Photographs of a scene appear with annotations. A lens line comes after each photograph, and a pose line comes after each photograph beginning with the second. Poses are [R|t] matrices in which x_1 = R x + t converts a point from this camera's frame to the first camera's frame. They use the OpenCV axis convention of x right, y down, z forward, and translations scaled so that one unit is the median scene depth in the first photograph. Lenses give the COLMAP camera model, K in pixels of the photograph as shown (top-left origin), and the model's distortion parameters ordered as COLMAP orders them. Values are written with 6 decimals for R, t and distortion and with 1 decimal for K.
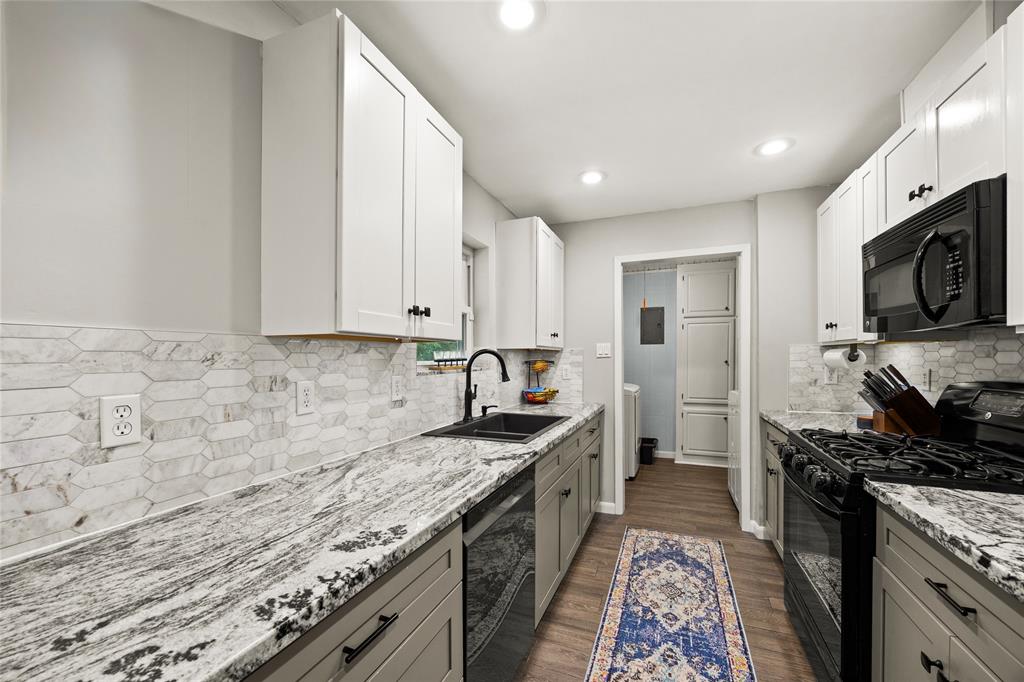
lens RADIAL K [[395.3, 0, 516.6], [0, 395.3, 346.1], [0, 0, 1]] dist [-0.001857, 0.000036]
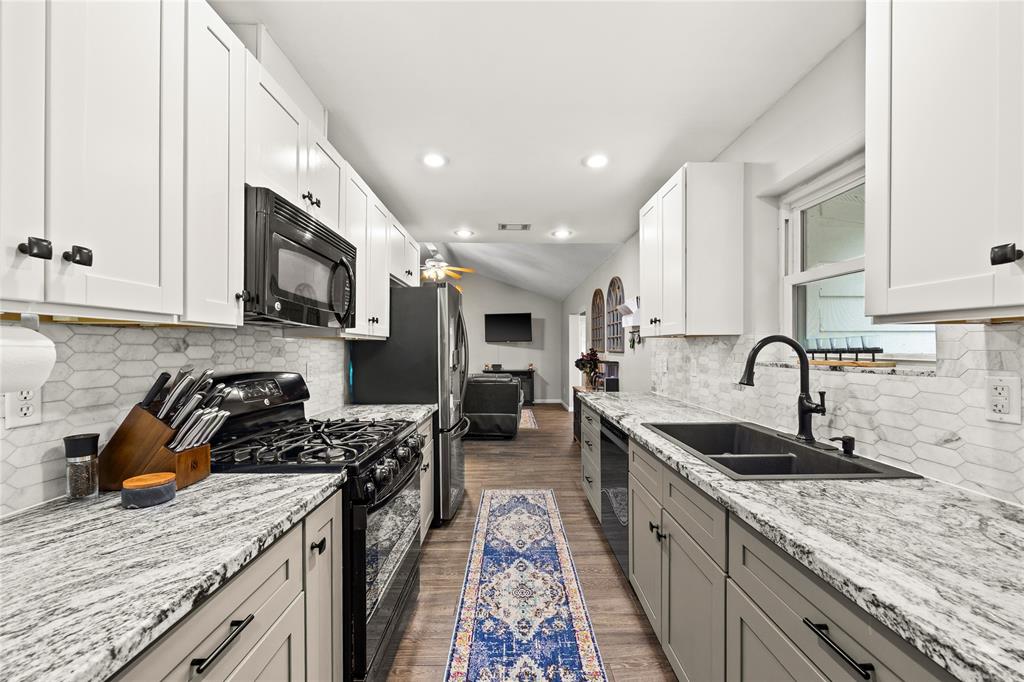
lens RADIAL K [[395.3, 0, 512.9], [0, 395.3, 344.8], [0, 0, 1]] dist [-0.001857, 0.000036]
pose [[-0.926554, 0.005435, -0.376123, 0.782026], [0.017129, 0.999468, -0.027755, 0.045101], [0.375772, -0.032159, -0.926154, 1.923352]]
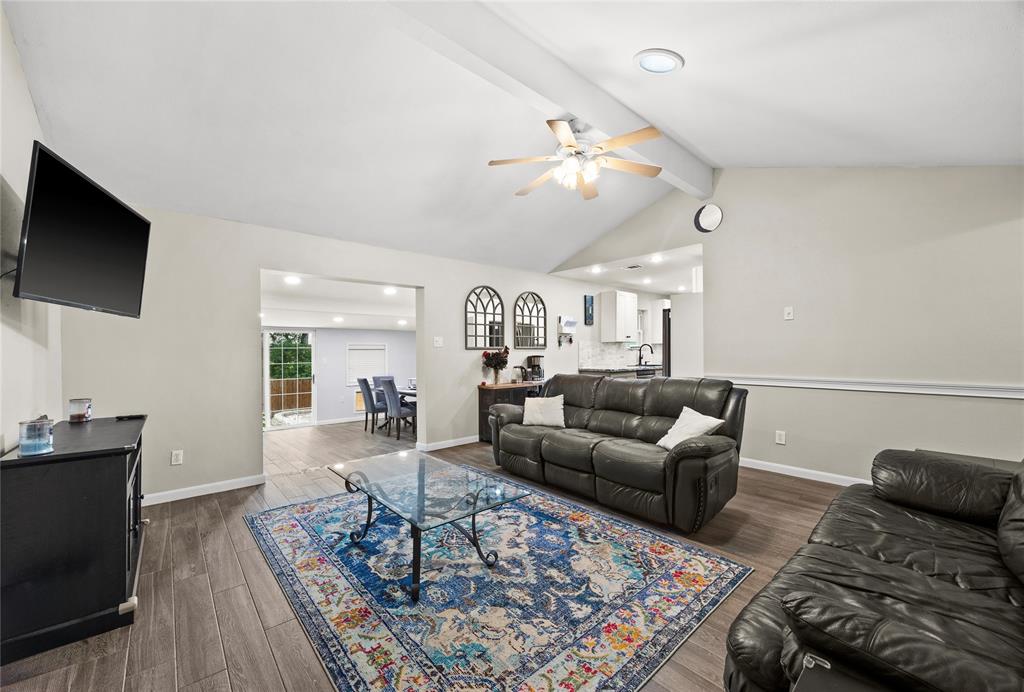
lens RADIAL K [[395.3, 0, 510.2], [0, 395.3, 346.6], [0, 0, 1]] dist [-0.001857, 0.000036]
pose [[0.890778, -0.008450, -0.454361, 0.580505], [0.014648, 0.999841, 0.010123, -0.028655], [0.454203, -0.015673, 0.890760, -3.449454]]
